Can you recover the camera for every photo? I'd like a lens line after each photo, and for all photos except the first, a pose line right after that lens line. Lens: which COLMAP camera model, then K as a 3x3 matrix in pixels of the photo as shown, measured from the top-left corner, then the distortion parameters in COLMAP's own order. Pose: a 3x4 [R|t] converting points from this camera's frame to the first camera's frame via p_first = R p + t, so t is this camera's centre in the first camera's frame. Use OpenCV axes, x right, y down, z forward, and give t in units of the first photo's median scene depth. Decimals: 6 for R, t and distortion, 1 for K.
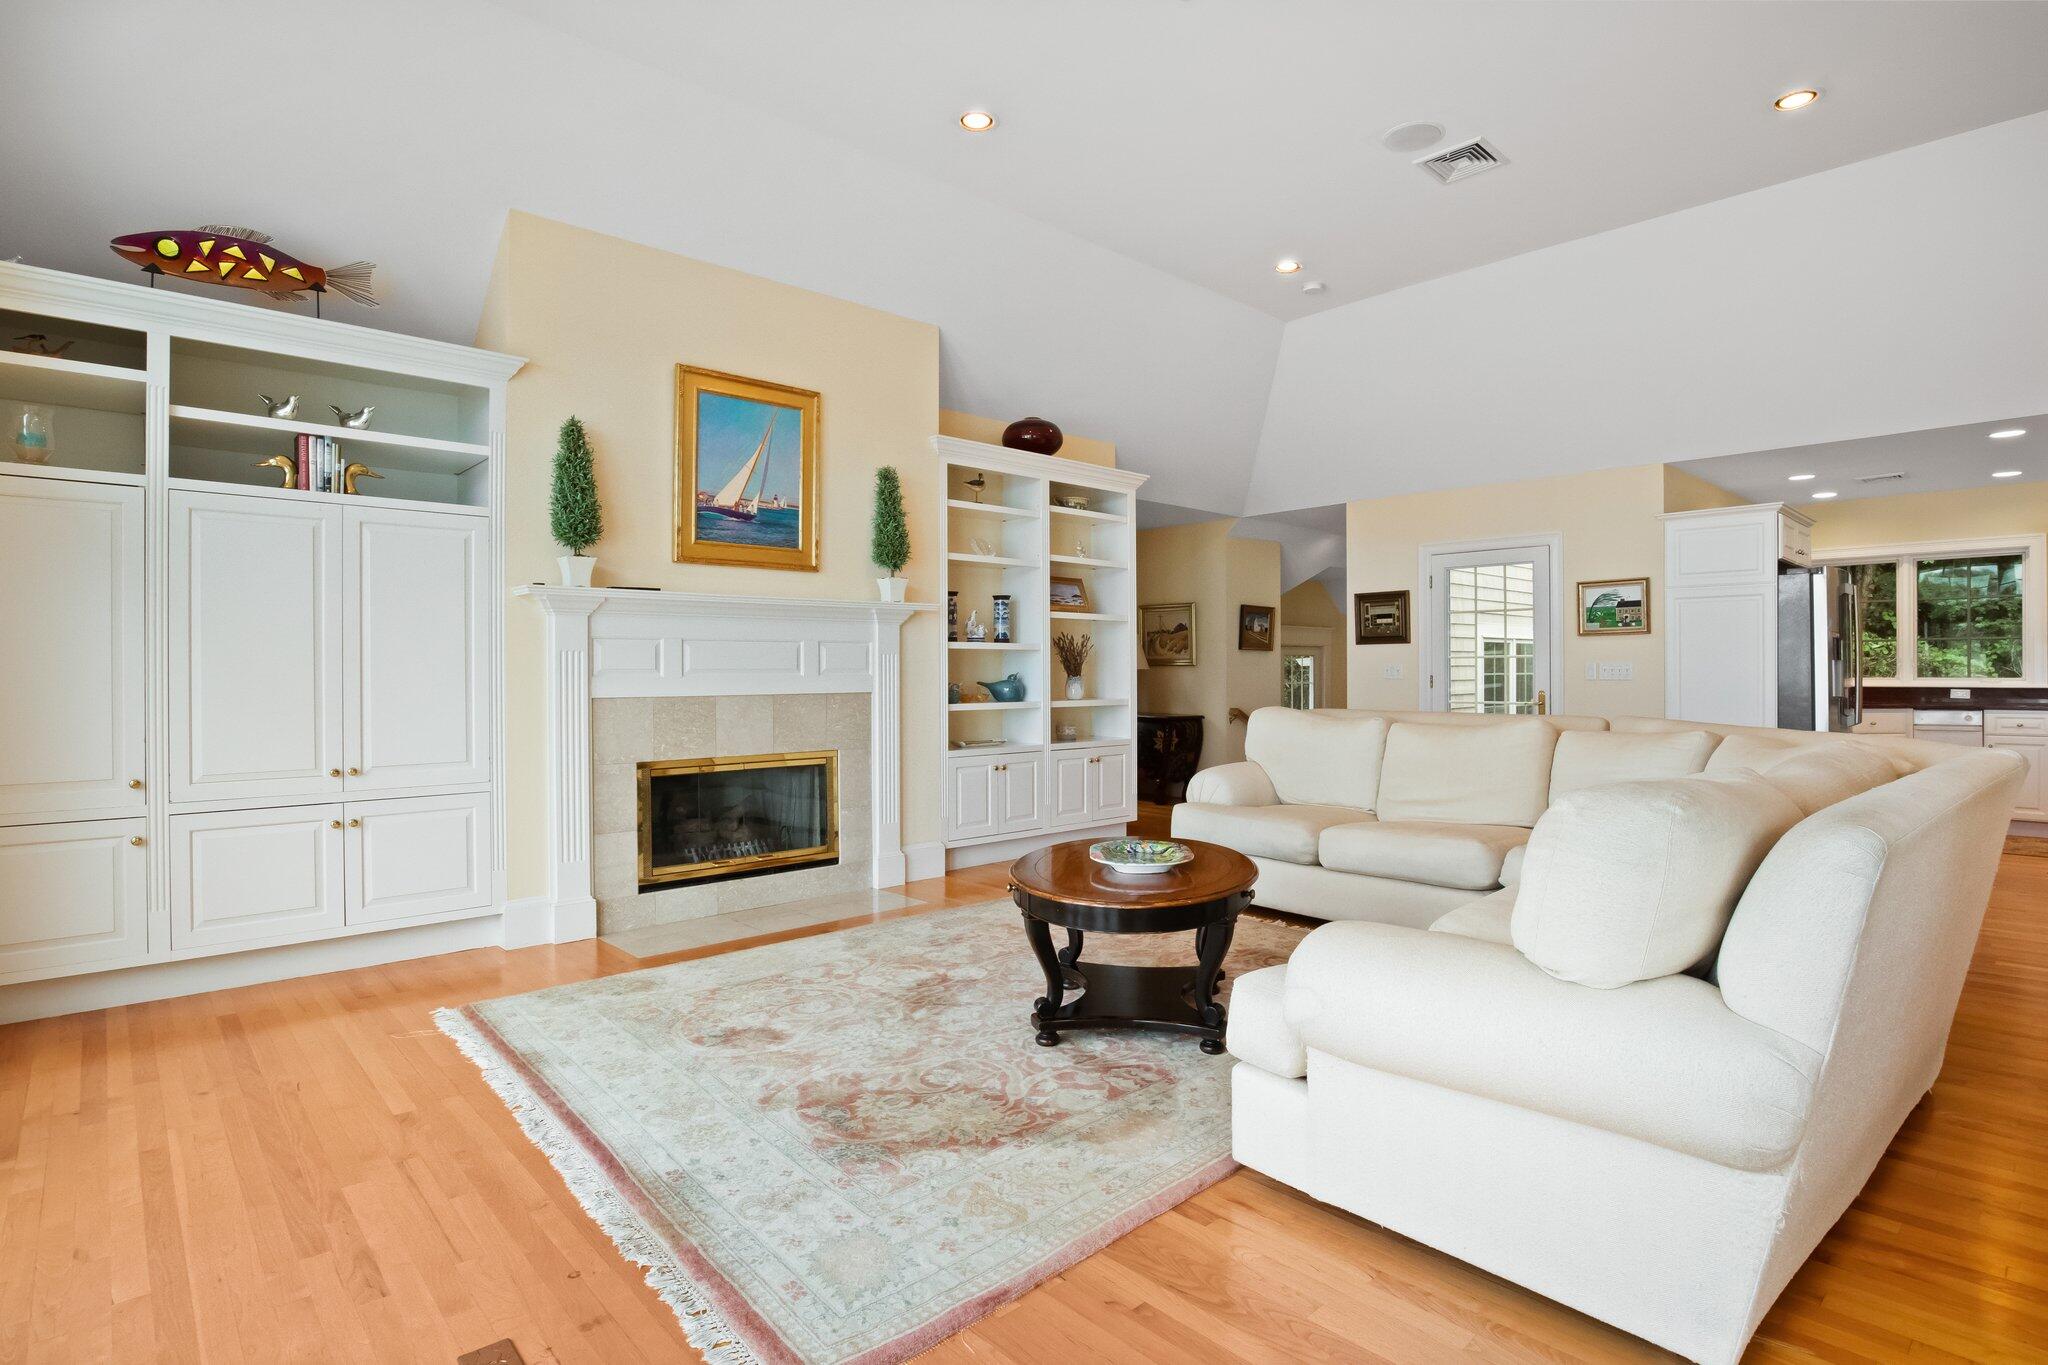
lens RADIAL K [[1032.2, 0, 1028.4], [0, 1032.2, 683.5], [0, 0, 1]] dist [-0.046737, 0.013483]
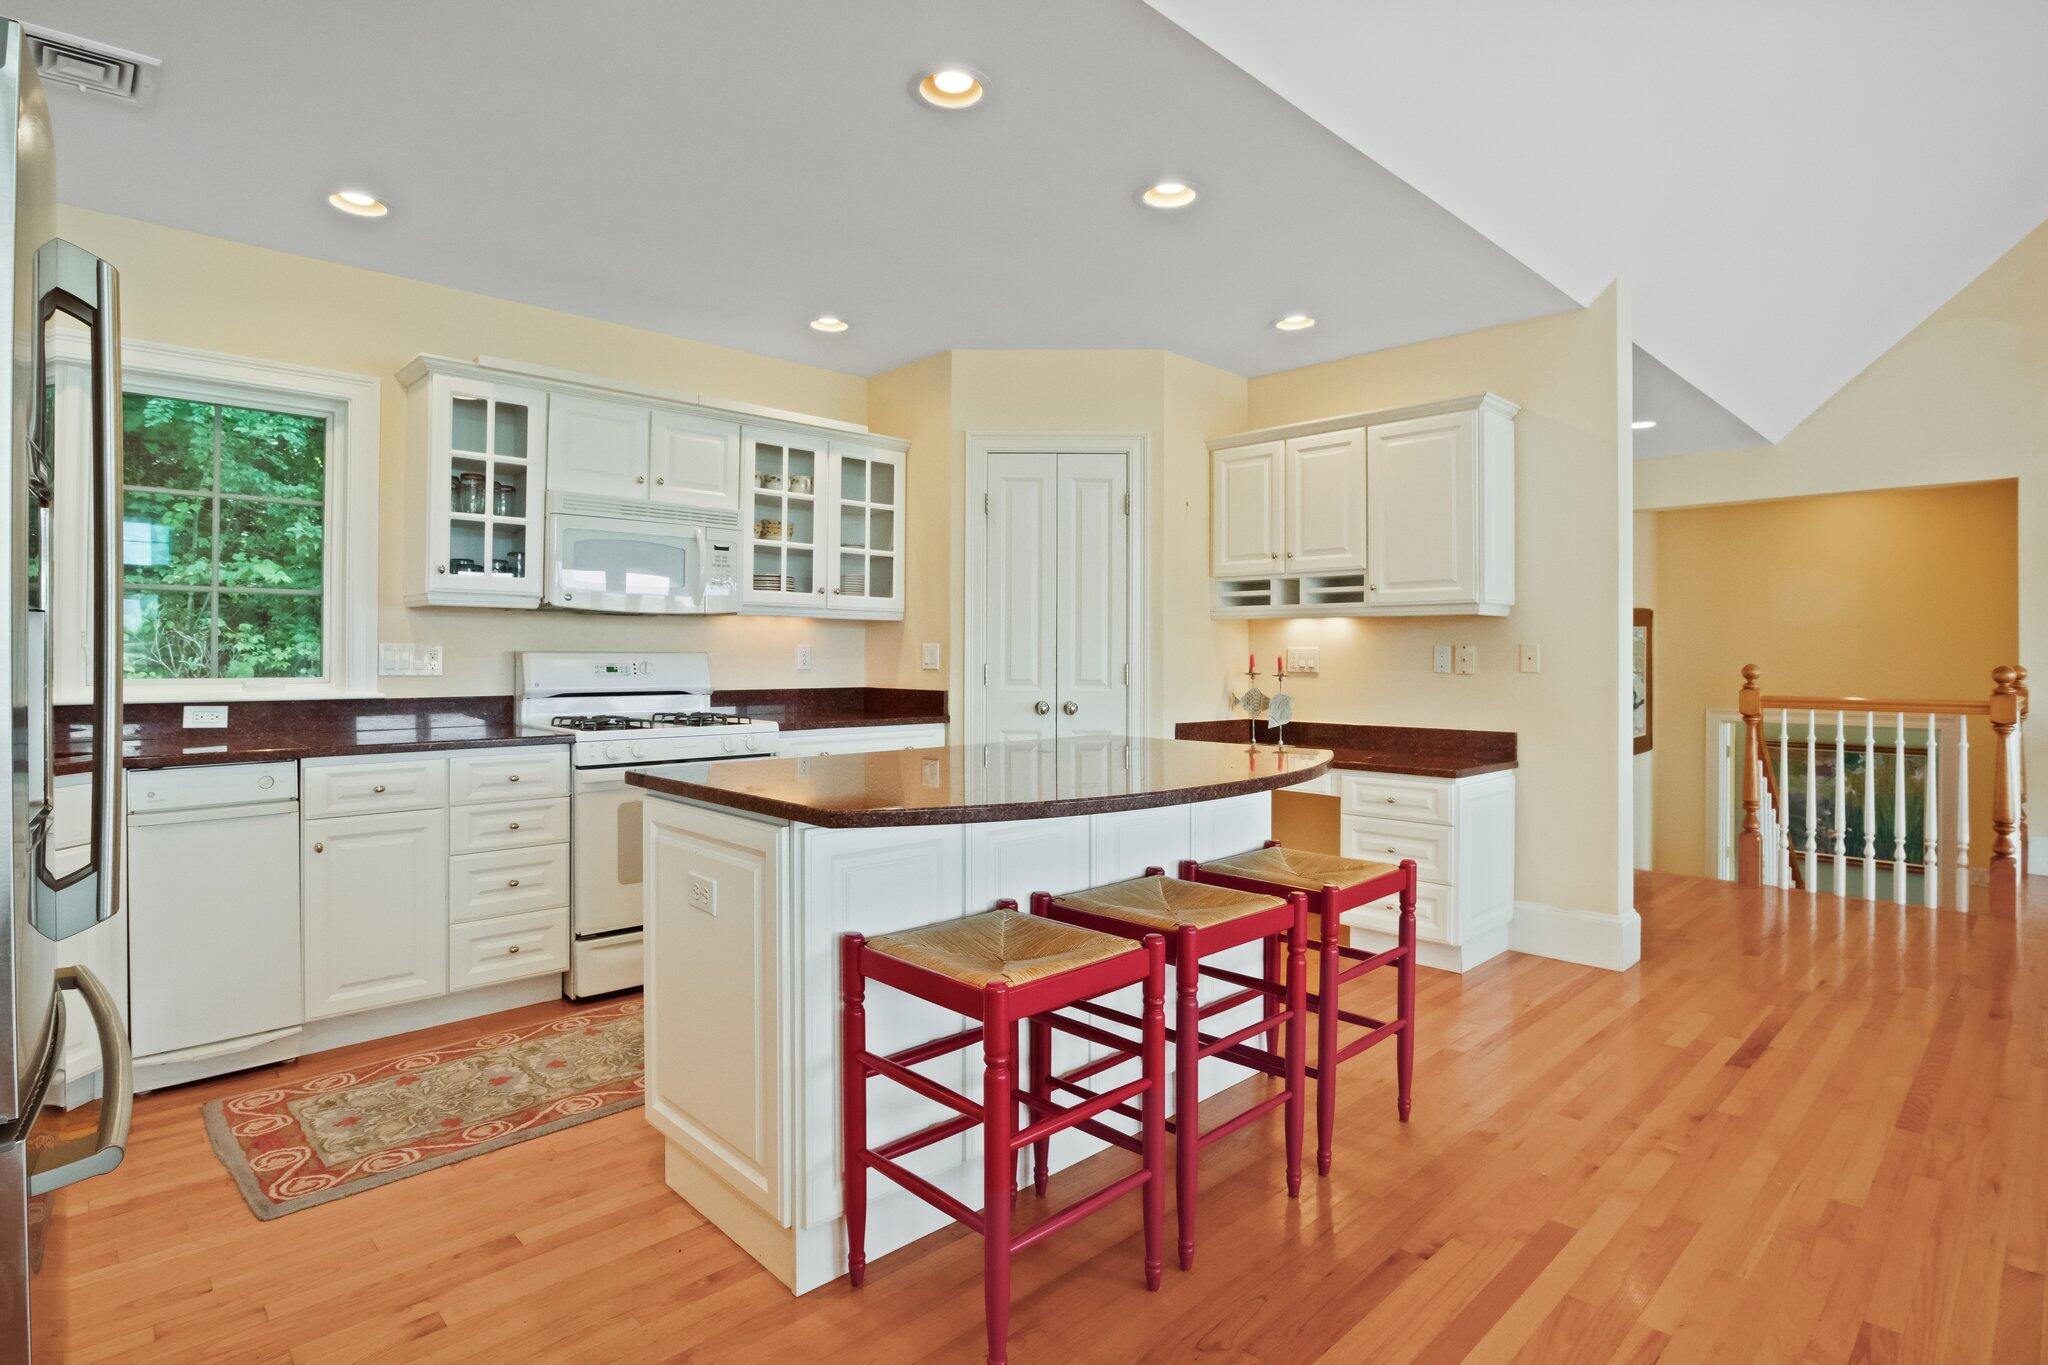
lens RADIAL K [[1032.2, 0, 1014.3], [0, 1032.2, 655.2], [0, 0, 1]] dist [-0.046737, 0.013483]
pose [[-0.013031, -0.000854, 0.999915, 0.842246], [0.009405, 0.999955, 0.000976, -0.020943], [-0.999871, 0.009417, -0.013023, 1.115073]]
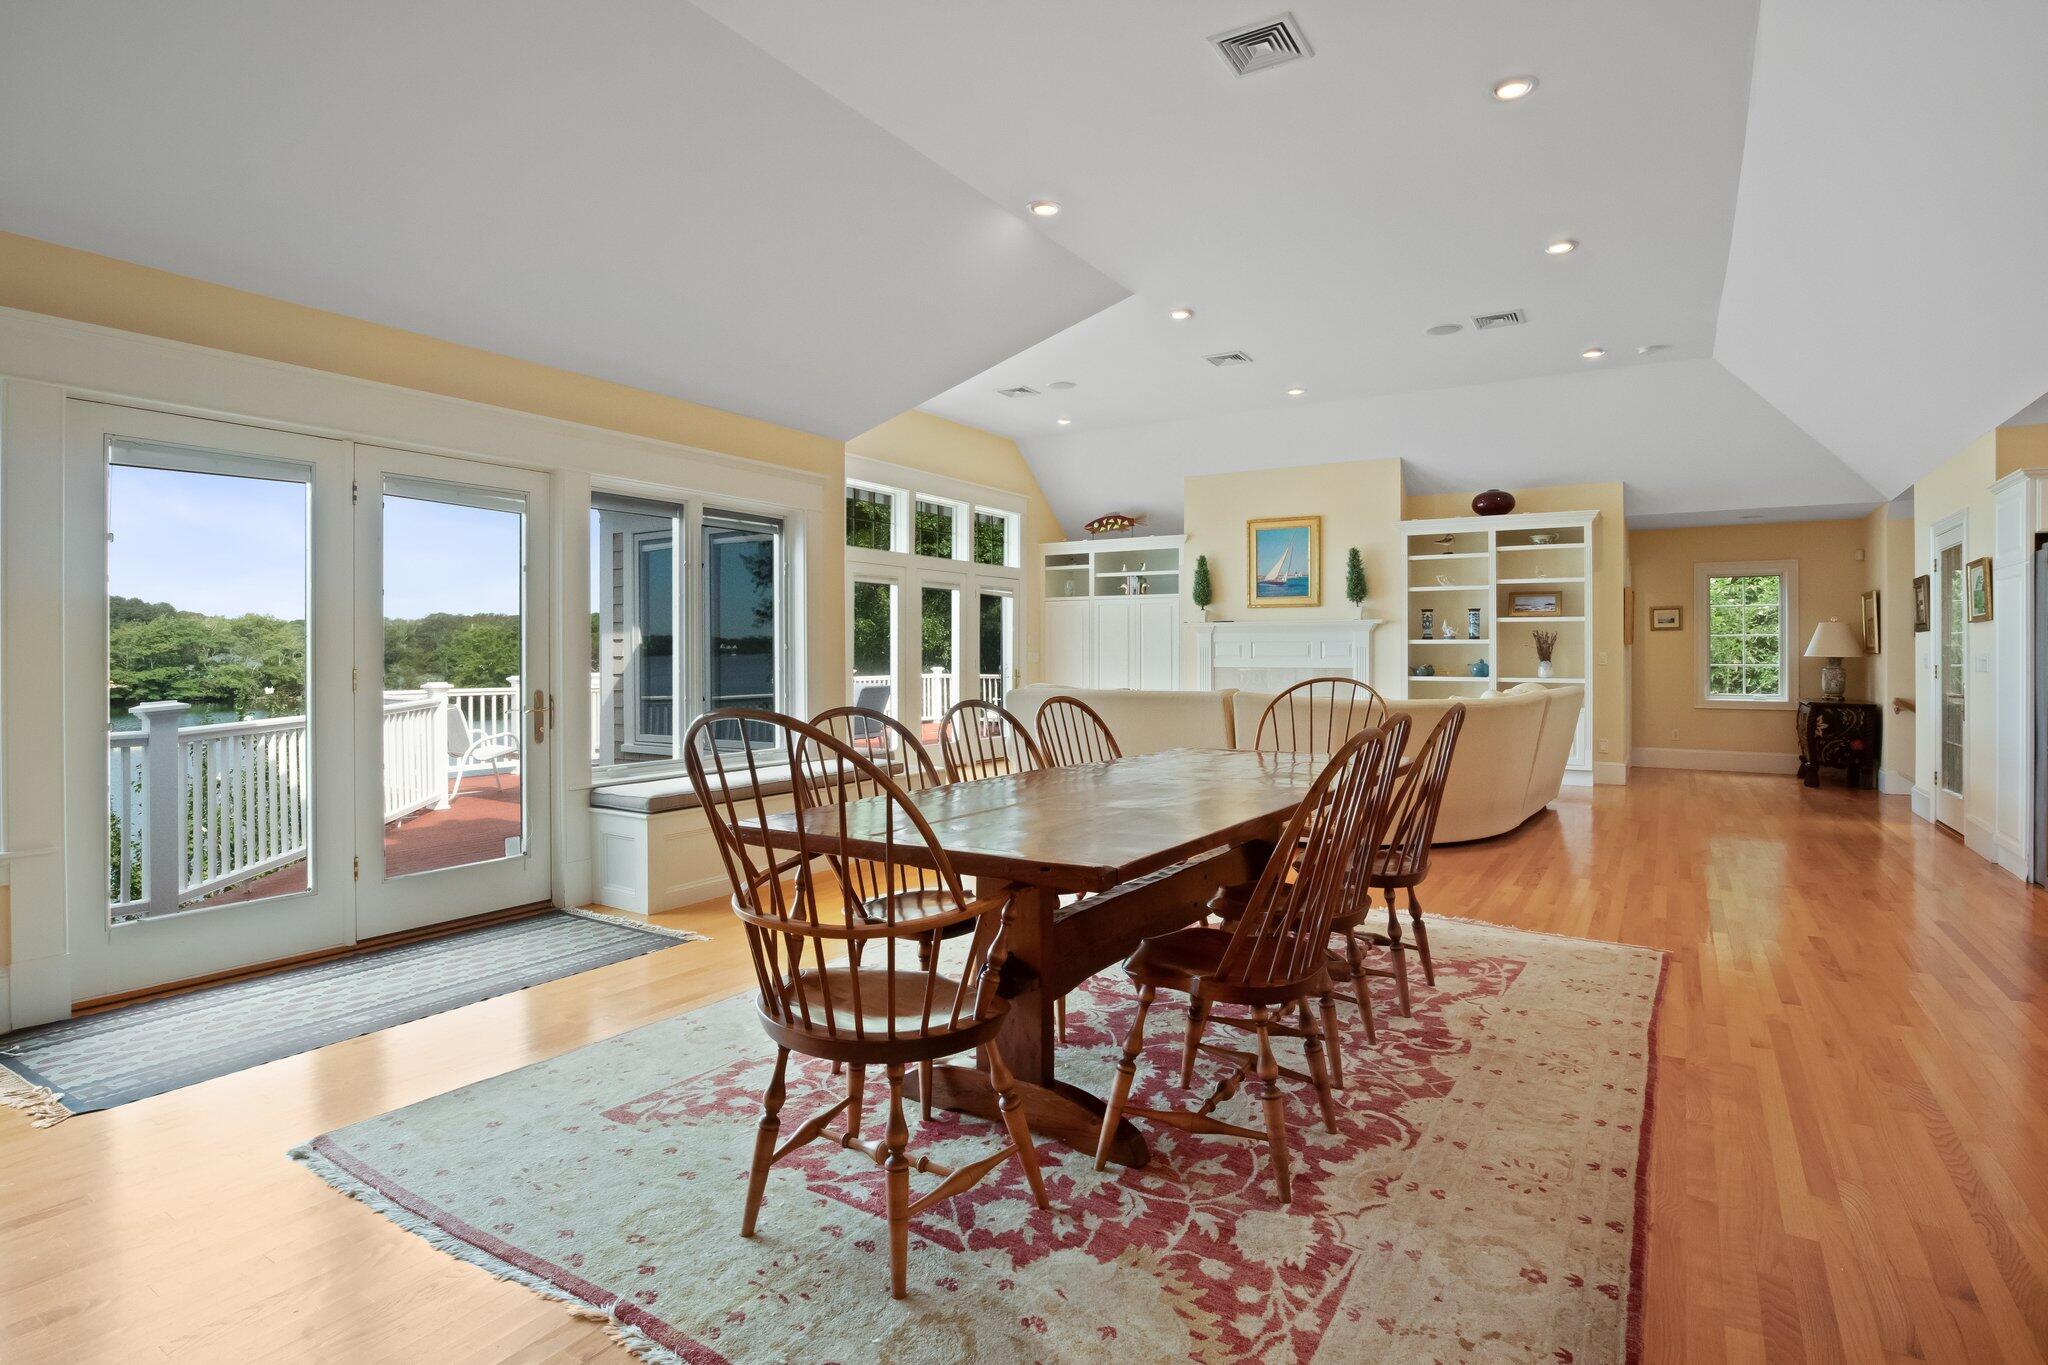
lens RADIAL K [[1032.2, 0, 1023.4], [0, 1032.2, 666.6], [0, 0, 1]] dist [-0.046737, 0.013483]
pose [[0.260240, 0.014285, -0.965438, 1.832491], [-0.015326, 0.999826, 0.010663, -0.006492], [0.965422, 0.012022, 0.260413, -0.072580]]
